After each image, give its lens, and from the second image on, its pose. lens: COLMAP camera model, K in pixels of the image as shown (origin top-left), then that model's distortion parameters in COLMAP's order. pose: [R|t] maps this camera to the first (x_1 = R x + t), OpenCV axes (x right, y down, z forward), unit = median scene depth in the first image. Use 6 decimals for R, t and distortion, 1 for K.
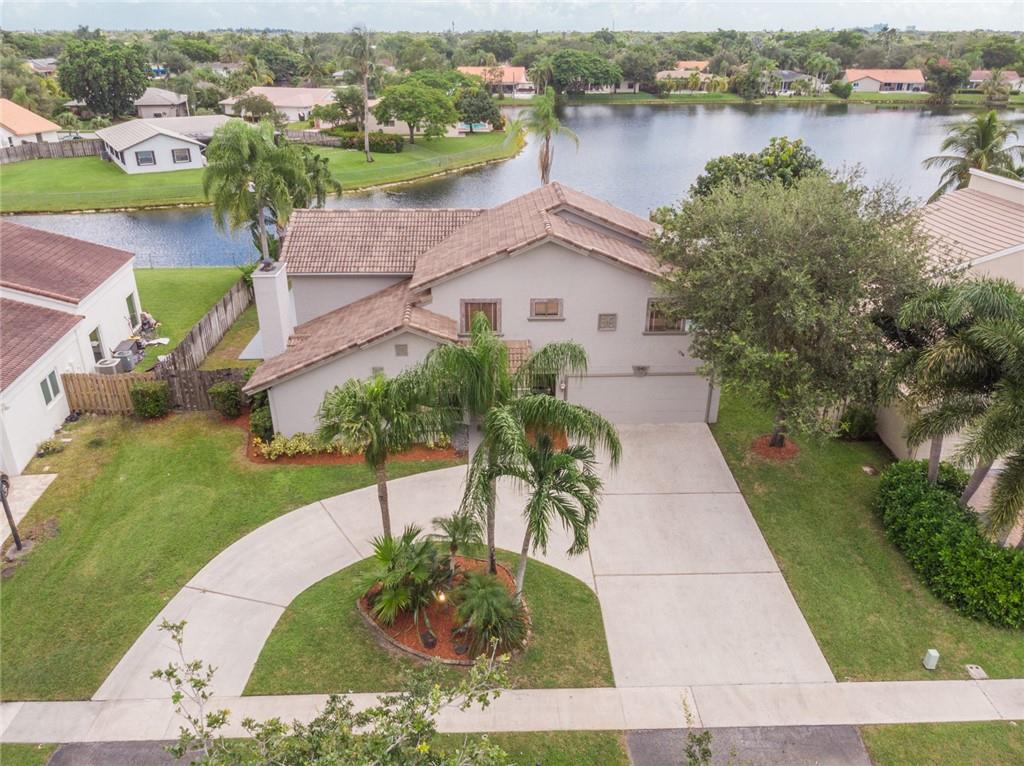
lens RADIAL K [[761.0, 0, 503.9], [0, 761.0, 385.8], [0, 0, 1]] dist [-0.015422, 0.017535]
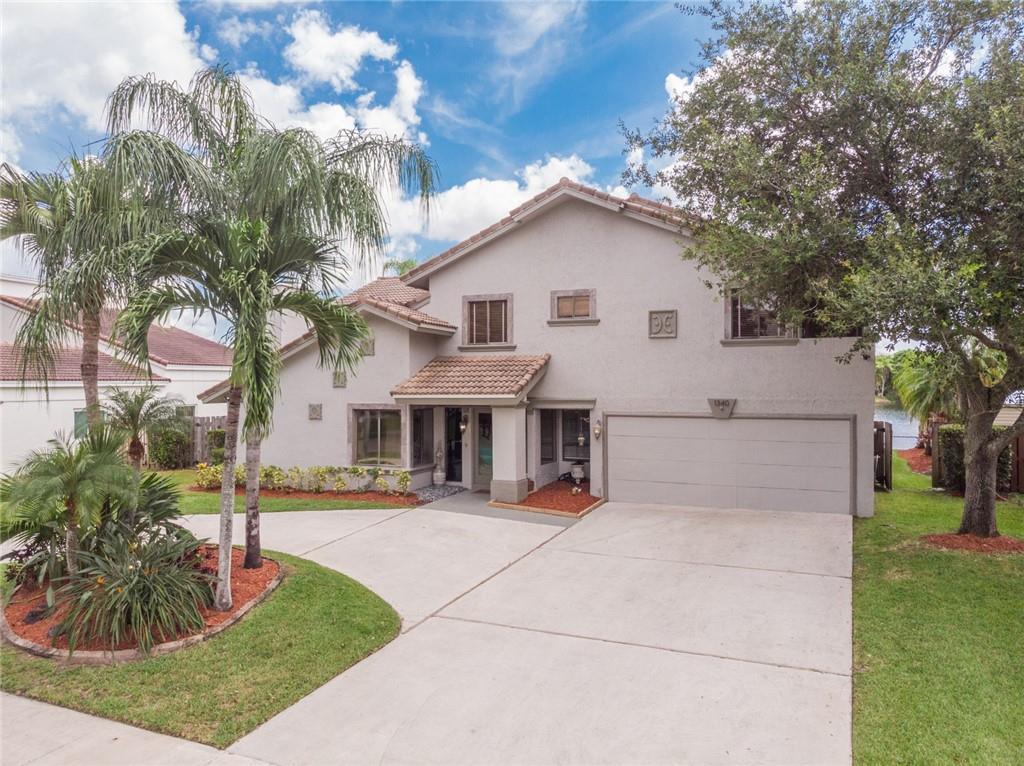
lens RADIAL K [[761.0, 0, 506.5], [0, 761.0, 390.9], [0, 0, 1]] dist [-0.015422, 0.017535]
pose [[0.899443, 0.005564, -0.437002, 0.268372], [-0.184709, 0.911065, -0.368569, 0.206517], [0.396087, 0.412225, 0.820479, 0.394990]]
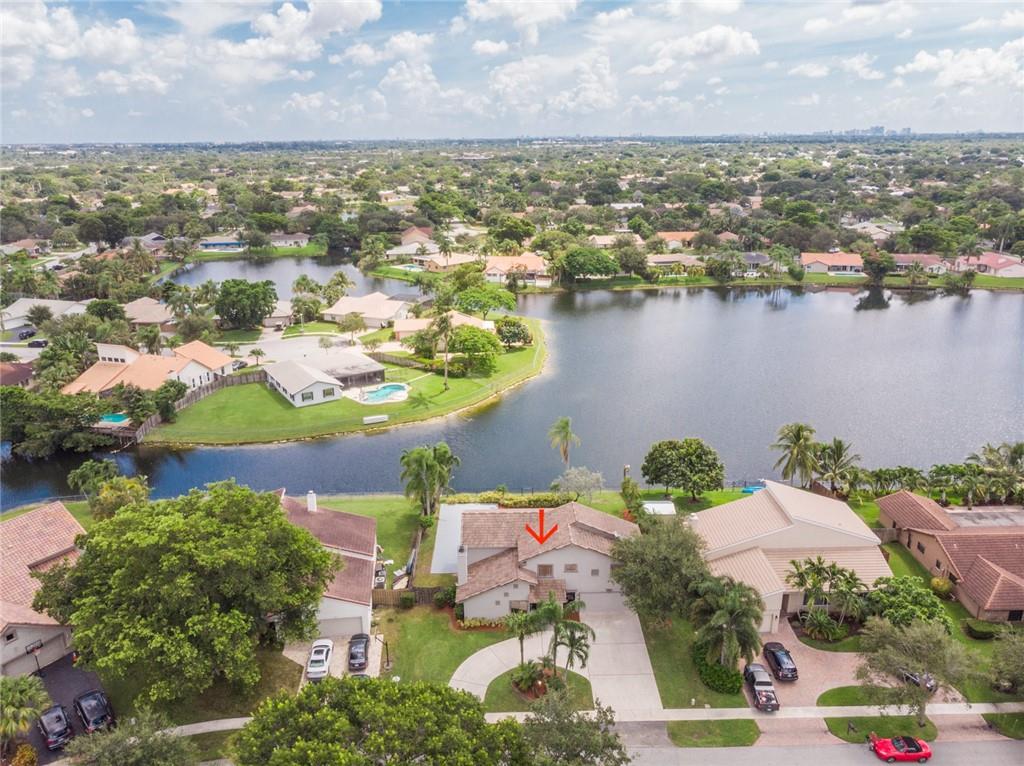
lens RADIAL K [[761.0, 0, 503.5], [0, 761.0, 381.3], [0, 0, 1]] dist [-0.015422, 0.017535]
pose [[0.999828, -0.004806, -0.017923, -0.109540], [0.002531, 0.992178, -0.124806, -0.361284], [0.018383, 0.124739, 0.992019, -1.451298]]
